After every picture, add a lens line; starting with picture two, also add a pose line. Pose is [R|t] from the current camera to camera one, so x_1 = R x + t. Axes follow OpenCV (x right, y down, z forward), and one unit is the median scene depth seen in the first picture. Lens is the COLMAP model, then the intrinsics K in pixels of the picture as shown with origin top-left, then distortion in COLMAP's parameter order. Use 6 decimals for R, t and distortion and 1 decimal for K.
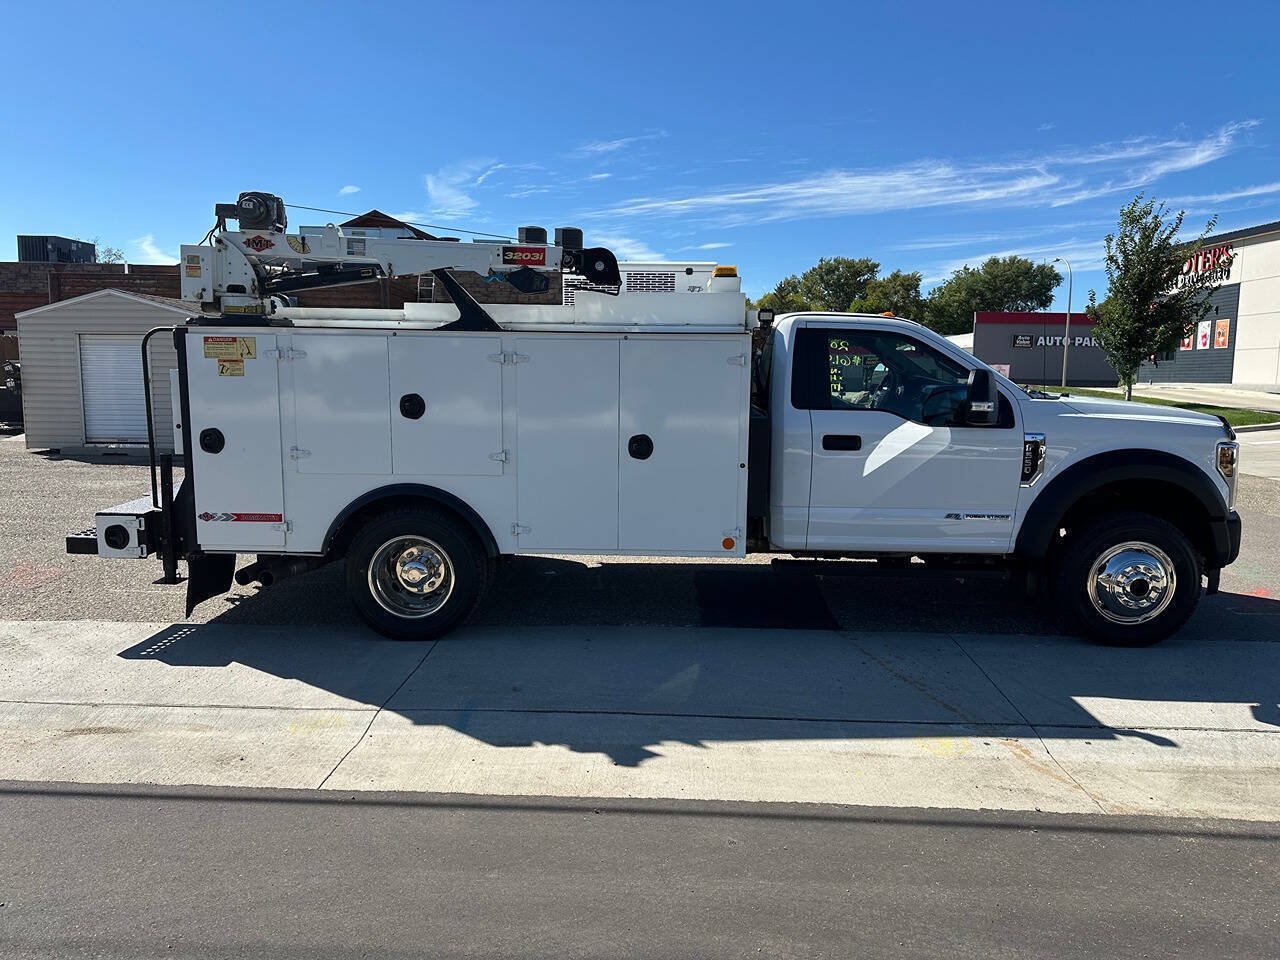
lens RADIAL K [[900.2, 0, 638.2], [0, 900.2, 470.7], [0, 0, 1]] dist [0.074086, -0.085040]
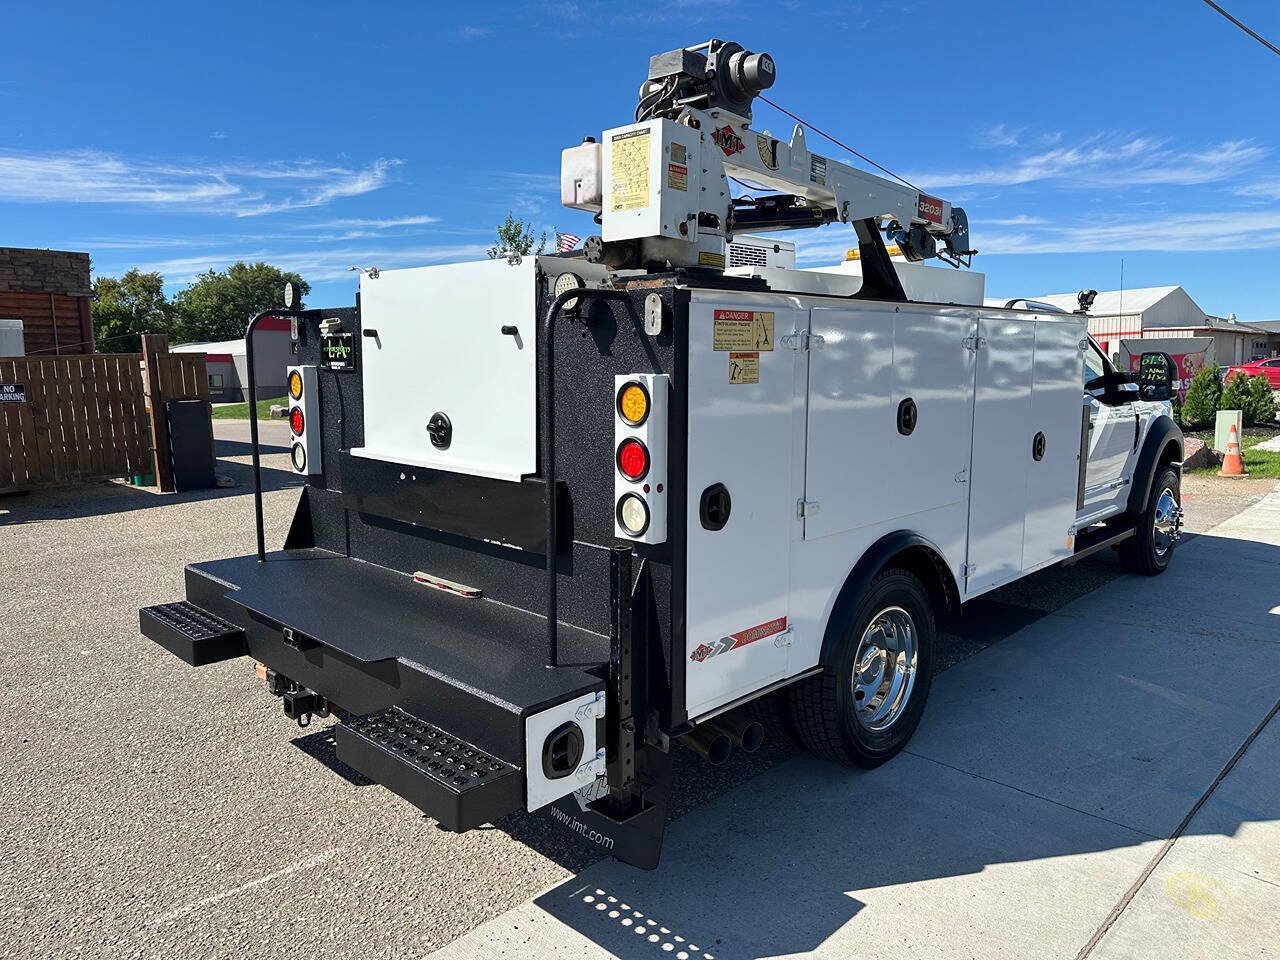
lens RADIAL K [[900.2, 0, 648.3], [0, 900.2, 482.3], [0, 0, 1]] dist [0.074086, -0.085040]
pose [[0.681557, -0.115408, 0.722607, -0.838408], [0.113159, 0.992229, 0.051739, -0.076335], [-0.722962, 0.046506, 0.689320, 0.644983]]
